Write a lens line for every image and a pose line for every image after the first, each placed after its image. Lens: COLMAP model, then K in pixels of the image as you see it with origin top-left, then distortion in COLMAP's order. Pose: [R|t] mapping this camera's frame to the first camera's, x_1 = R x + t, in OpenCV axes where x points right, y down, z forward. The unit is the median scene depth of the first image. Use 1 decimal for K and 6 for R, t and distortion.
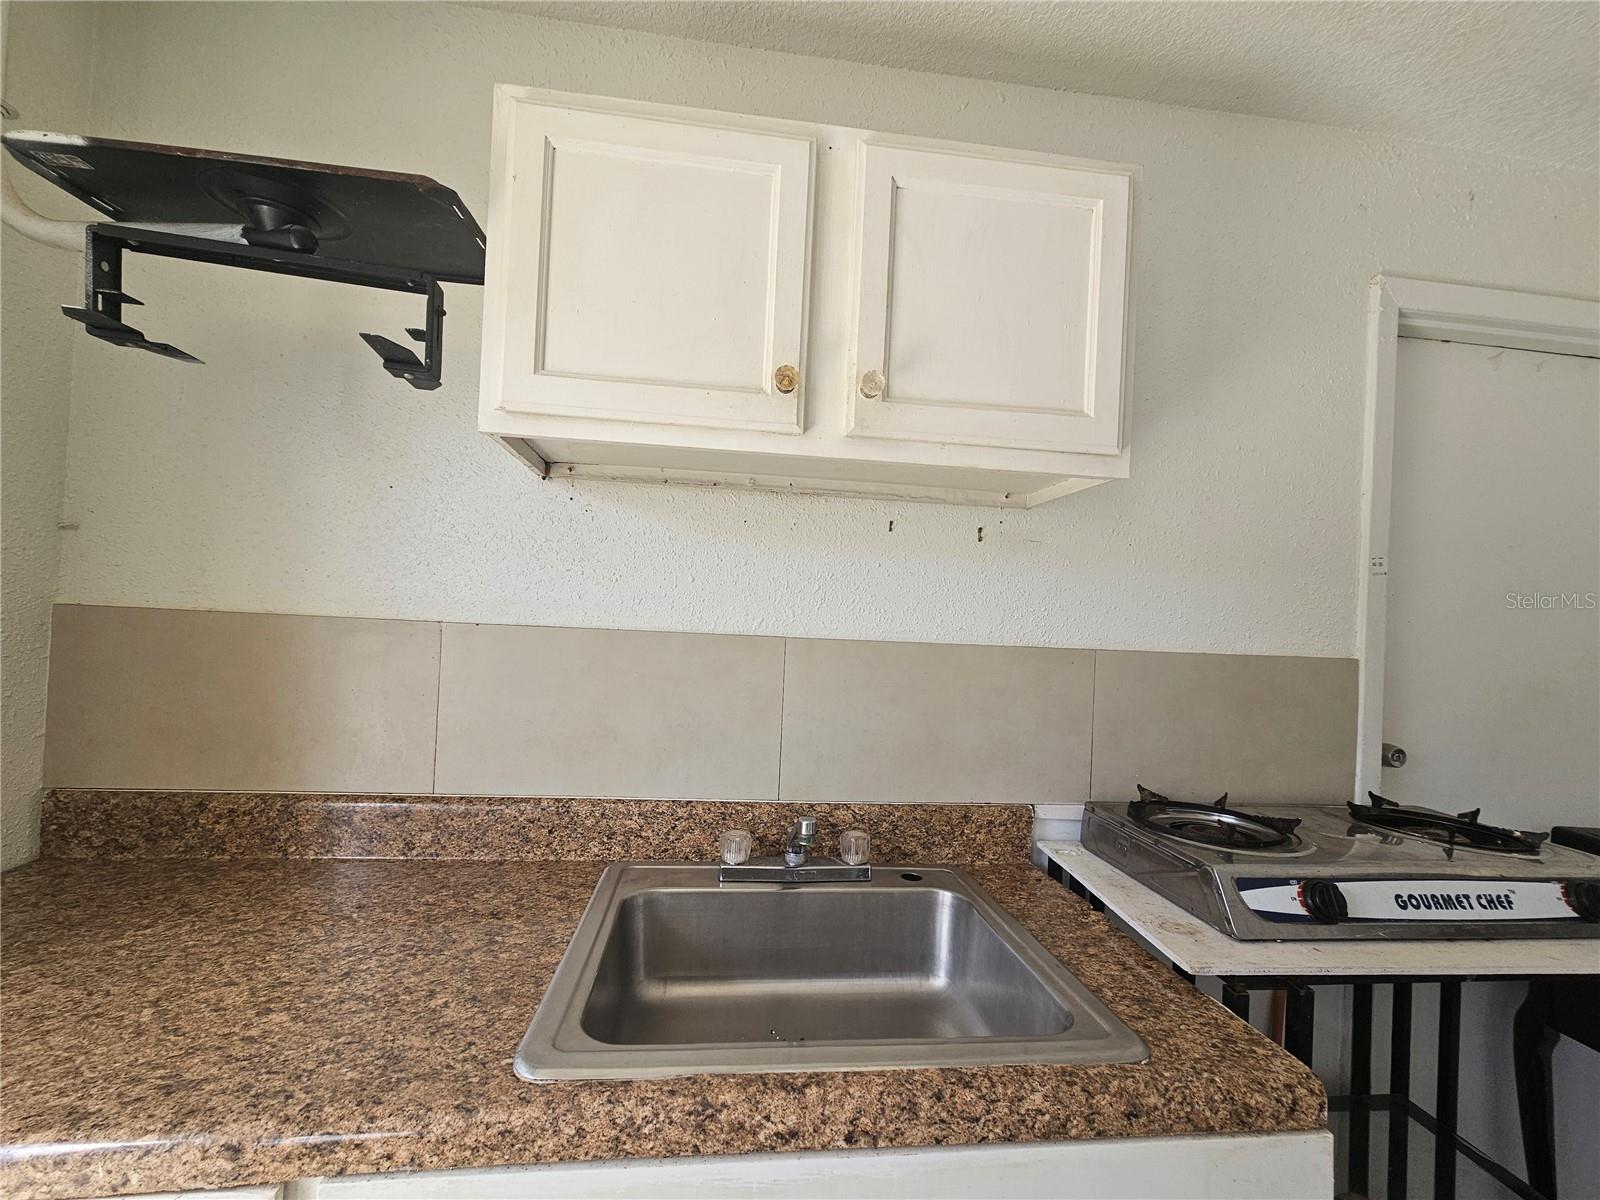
lens RADIAL K [[658.7, 0, 792.7], [0, 658.7, 605.2], [0, 0, 1]] dist [0.003006, 0.000606]
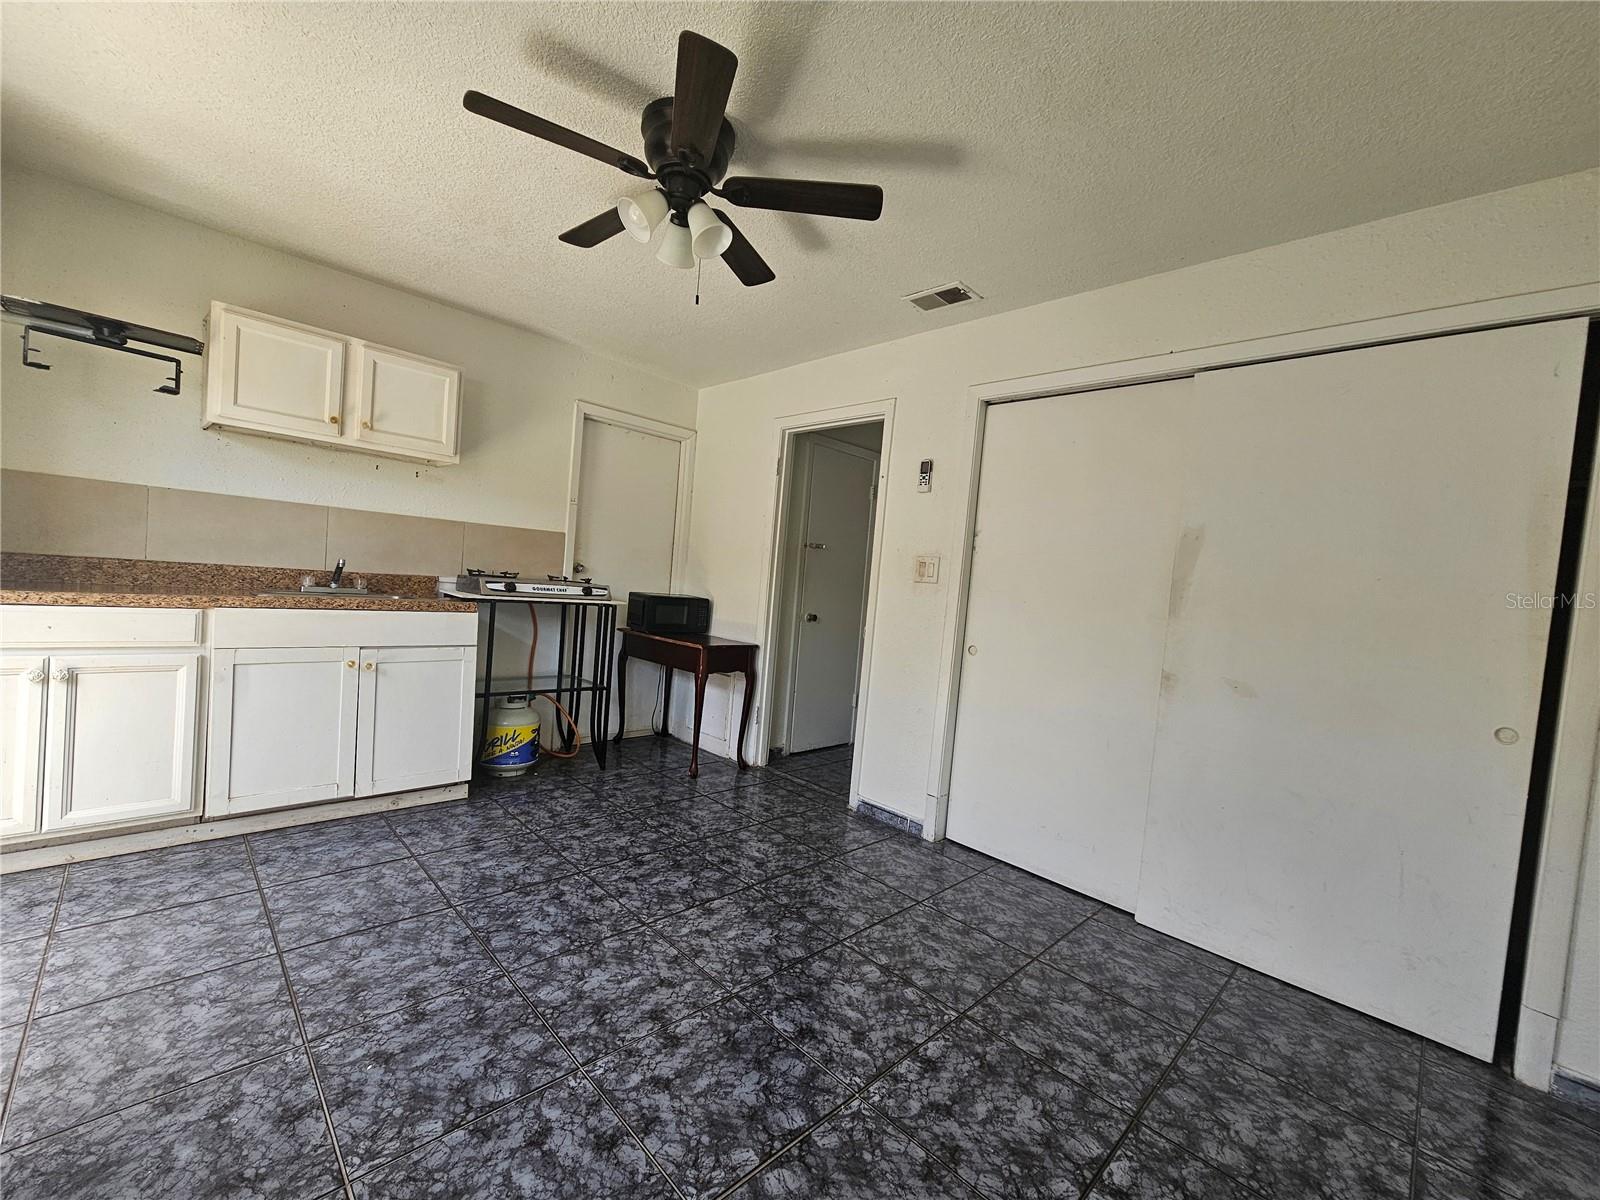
lens RADIAL K [[658.7, 0, 791.8], [0, 658.7, 608.1], [0, 0, 1]] dist [0.003006, 0.000606]
pose [[0.790395, -0.006027, 0.612568, -0.212923], [-0.056263, 0.995011, 0.082386, 0.170278], [-0.610009, -0.099582, 0.786112, -2.850567]]
